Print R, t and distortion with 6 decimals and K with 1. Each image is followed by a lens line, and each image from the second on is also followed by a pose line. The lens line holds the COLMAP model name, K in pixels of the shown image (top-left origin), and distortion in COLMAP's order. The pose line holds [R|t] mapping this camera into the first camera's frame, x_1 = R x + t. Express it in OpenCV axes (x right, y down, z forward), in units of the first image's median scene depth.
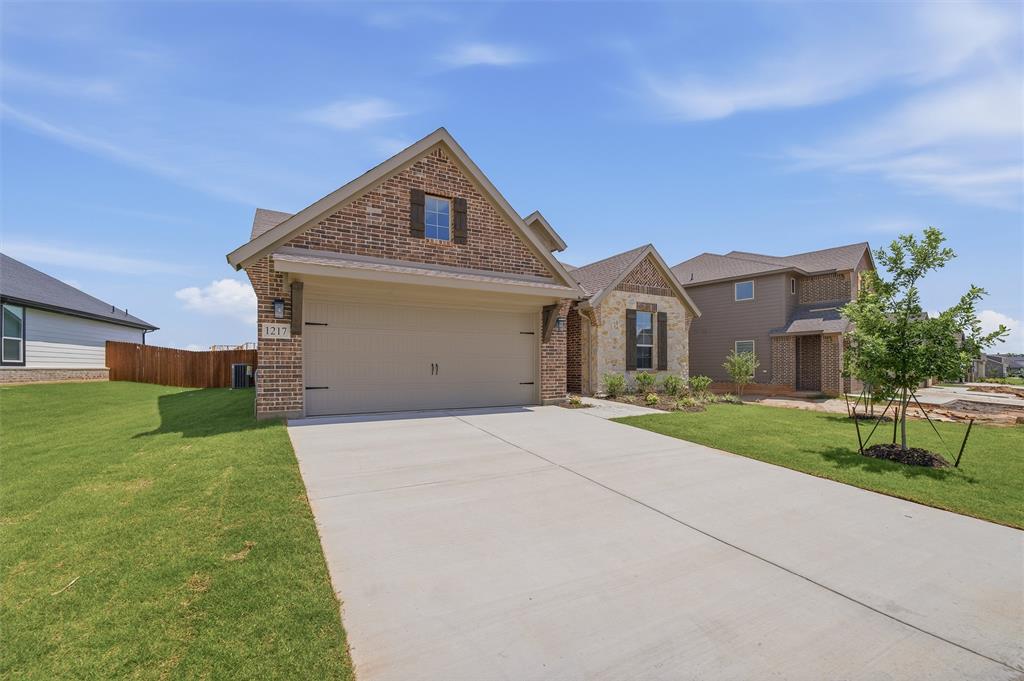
lens RADIAL K [[431.3, 0, 490.6], [0, 431.3, 358.4], [0, 0, 1]] dist [0.012903, 0.000210]
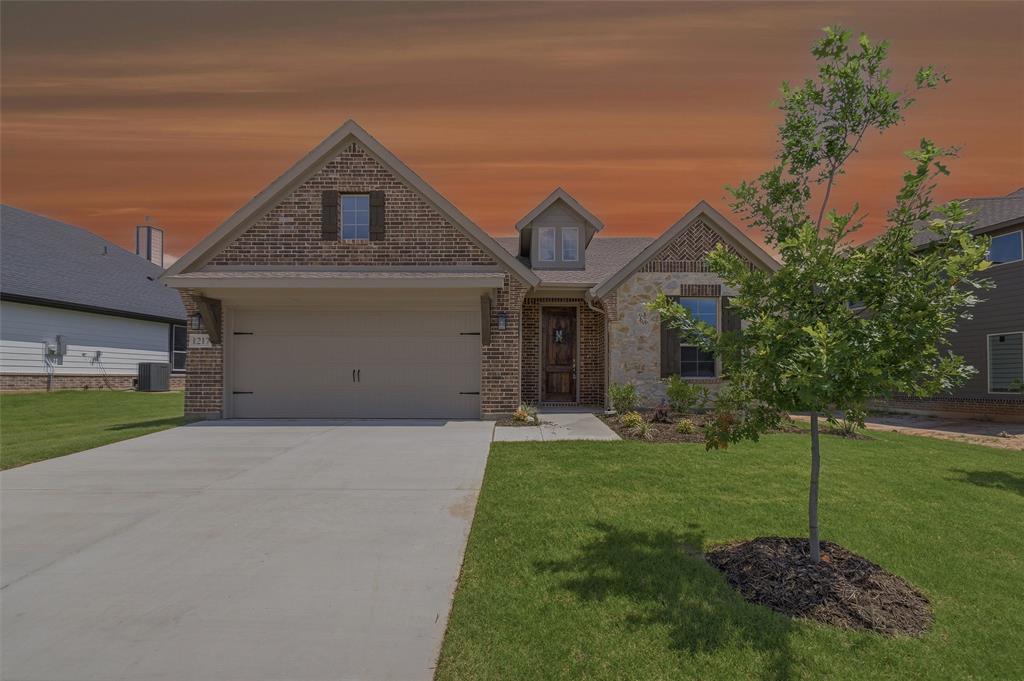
lens RADIAL K [[431.3, 0, 501.2], [0, 431.3, 366.2], [0, 0, 1]] dist [0.012903, 0.000210]
pose [[0.877087, -0.009781, -0.480233, 0.605721], [0.006461, 0.999942, -0.008564, 0.013990], [0.480289, 0.004409, 0.877099, 0.318529]]
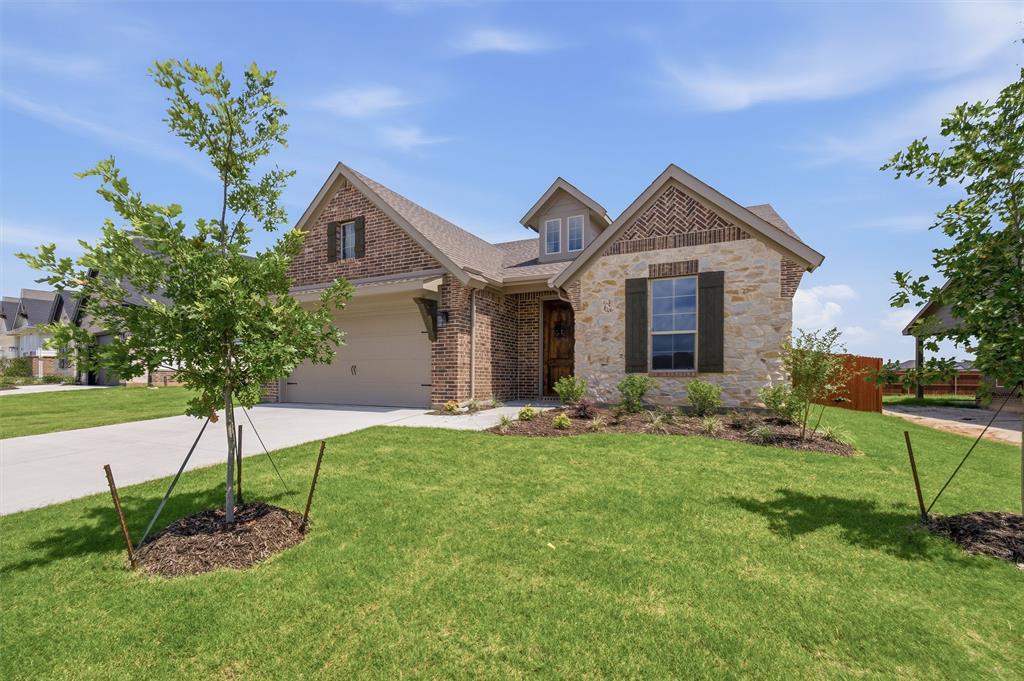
lens RADIAL K [[431.3, 0, 507.8], [0, 431.3, 371.0], [0, 0, 1]] dist [0.012903, 0.000210]
pose [[0.582127, -0.006579, -0.813071, 1.056322], [0.014745, 0.999888, 0.002467, 0.029845], [0.812964, -0.013425, 0.582159, 0.658148]]
